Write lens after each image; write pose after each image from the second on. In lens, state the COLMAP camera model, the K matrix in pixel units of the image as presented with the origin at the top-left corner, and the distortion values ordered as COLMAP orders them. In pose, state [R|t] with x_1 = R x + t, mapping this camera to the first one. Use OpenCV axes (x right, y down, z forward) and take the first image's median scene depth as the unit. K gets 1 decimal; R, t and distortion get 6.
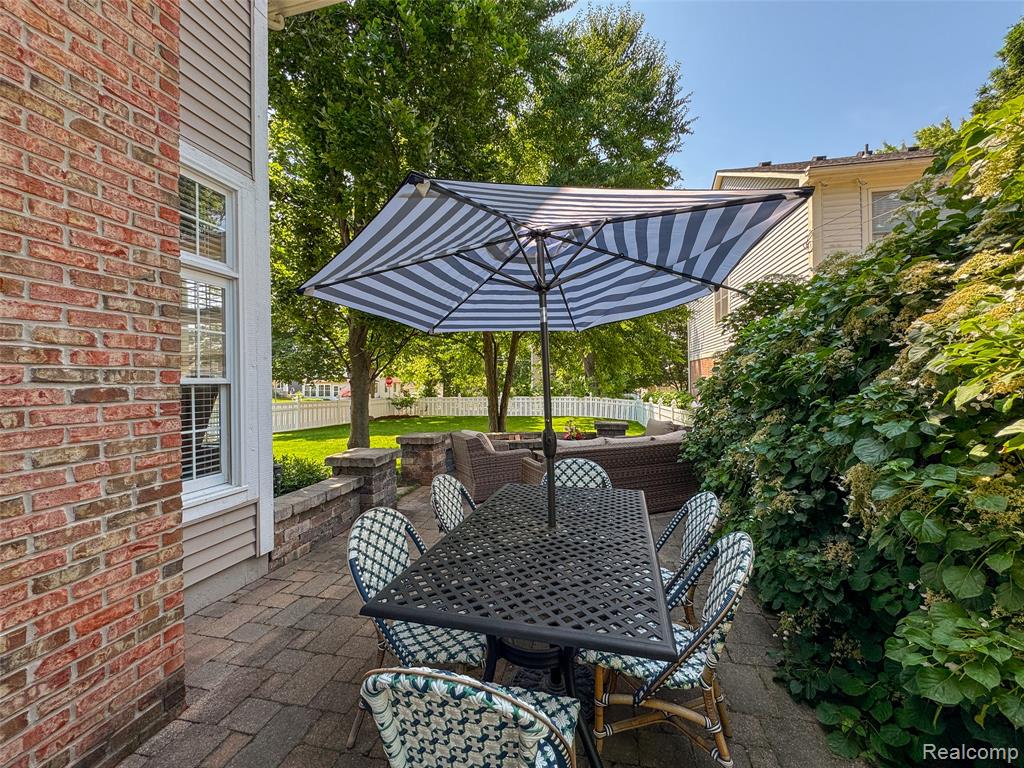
lens RADIAL K [[420.3, 0, 521.8], [0, 420.3, 384.2], [0, 0, 1]] dist [-0.003213, -0.004094]
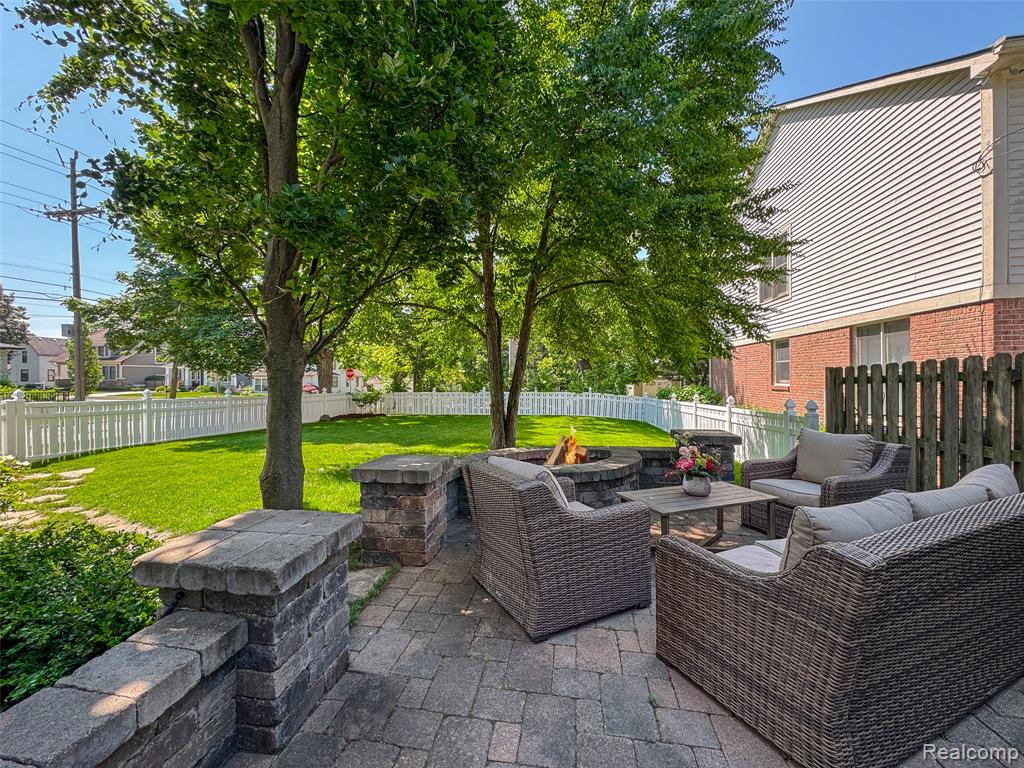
lens RADIAL K [[420.3, 0, 501.8], [0, 420.3, 383.2], [0, 0, 1]] dist [-0.003213, -0.004094]
pose [[0.999335, 0.005933, 0.035975, -0.047409], [-0.006160, 0.999962, 0.006209, 0.007012], [-0.035936, -0.006426, 0.999333, 0.168613]]
